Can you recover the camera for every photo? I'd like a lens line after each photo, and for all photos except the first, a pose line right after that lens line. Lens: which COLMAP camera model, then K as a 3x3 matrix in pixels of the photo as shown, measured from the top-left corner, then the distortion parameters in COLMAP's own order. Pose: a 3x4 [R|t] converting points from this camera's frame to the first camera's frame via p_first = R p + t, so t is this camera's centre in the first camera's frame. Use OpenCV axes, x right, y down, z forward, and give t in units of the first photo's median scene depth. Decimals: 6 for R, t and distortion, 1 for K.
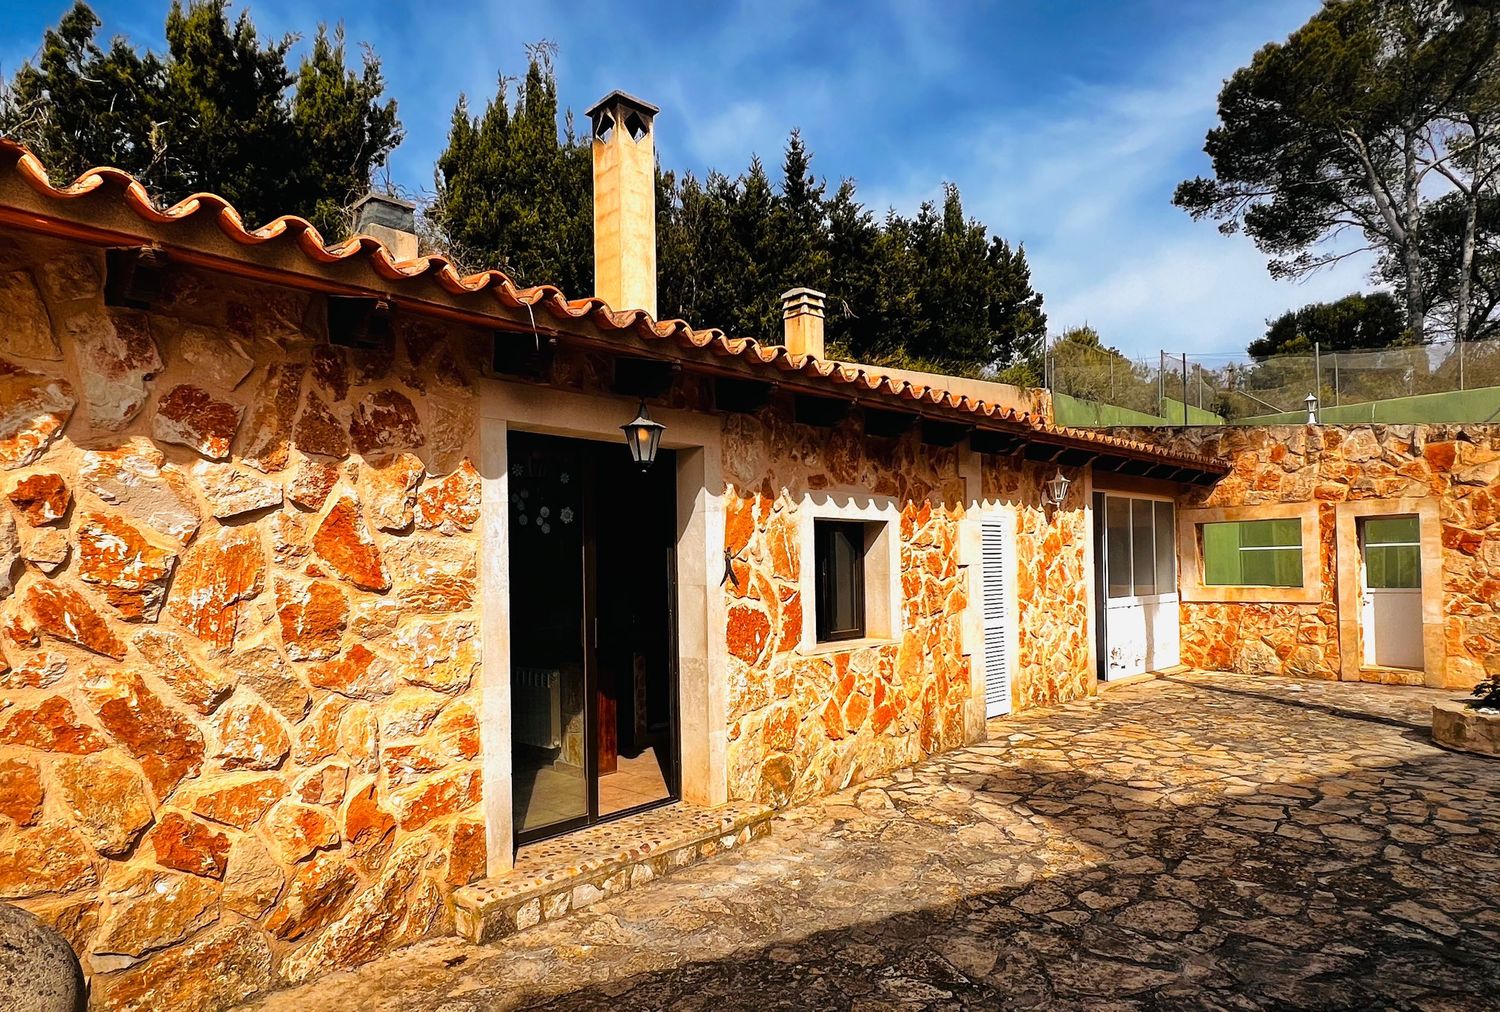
lens RADIAL K [[862.3, 0, 746.2], [0, 862.3, 558.1], [0, 0, 1]] dist [0.000887, -0.015966]
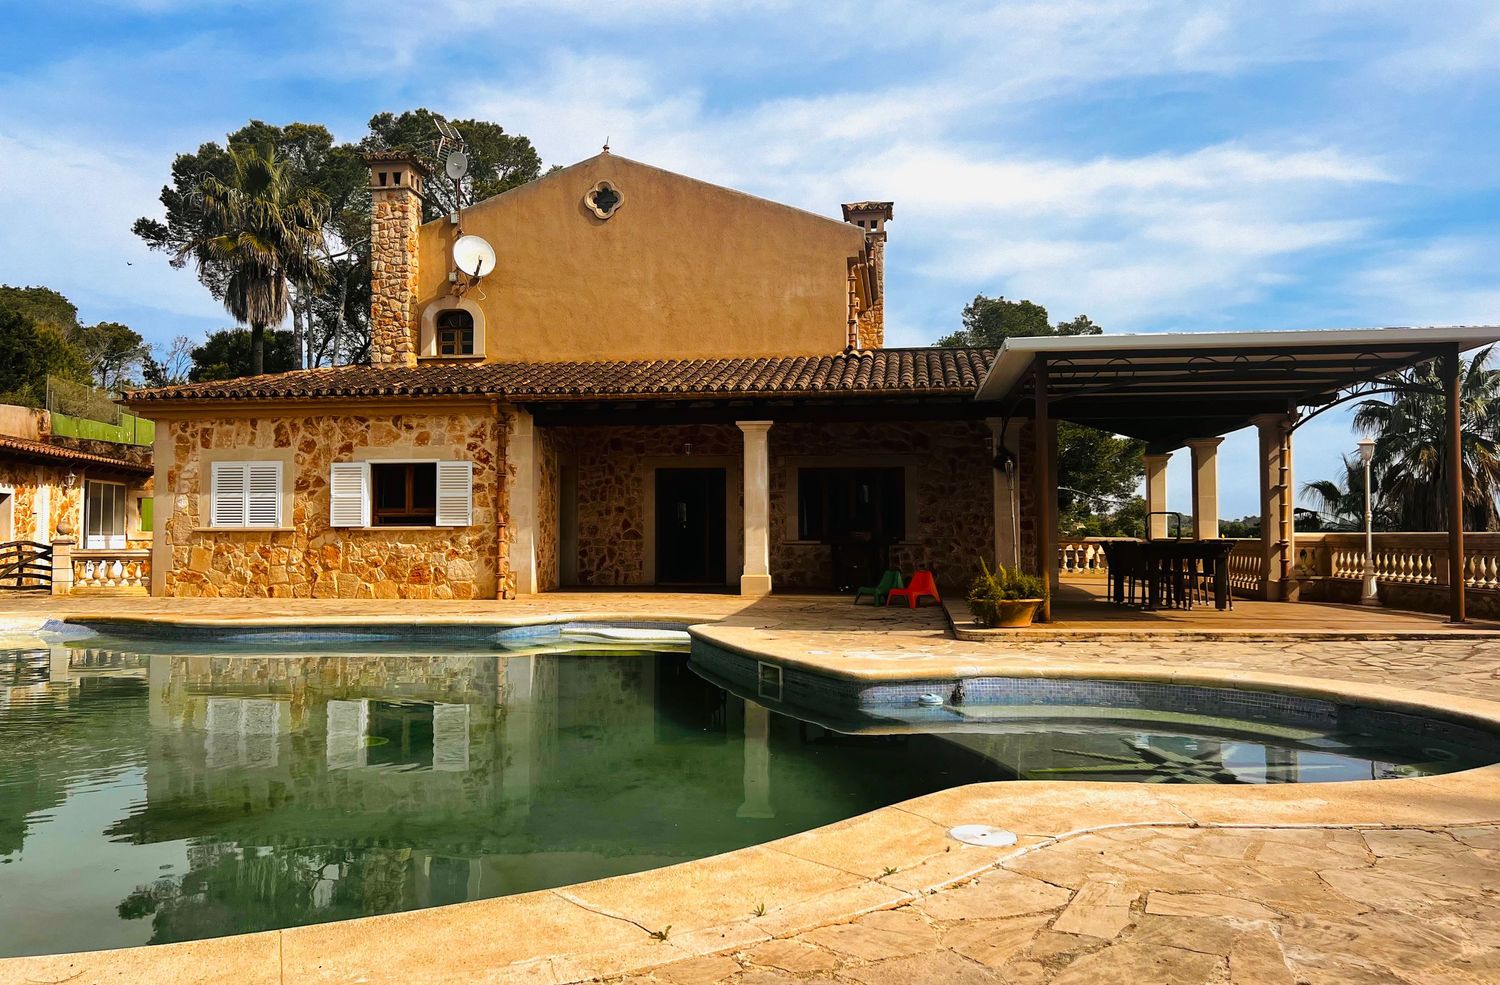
lens RADIAL K [[1116.5, 0, 750.0], [0, 1116.5, 492.5], [0, 0, 1]] dist [0.010693, 0.002127]
pose [[0.559688, 0.048242, 0.827298, -0.900954], [-0.018692, 0.998785, -0.045596, 0.041544], [-0.828492, 0.010055, 0.559910, -1.767404]]
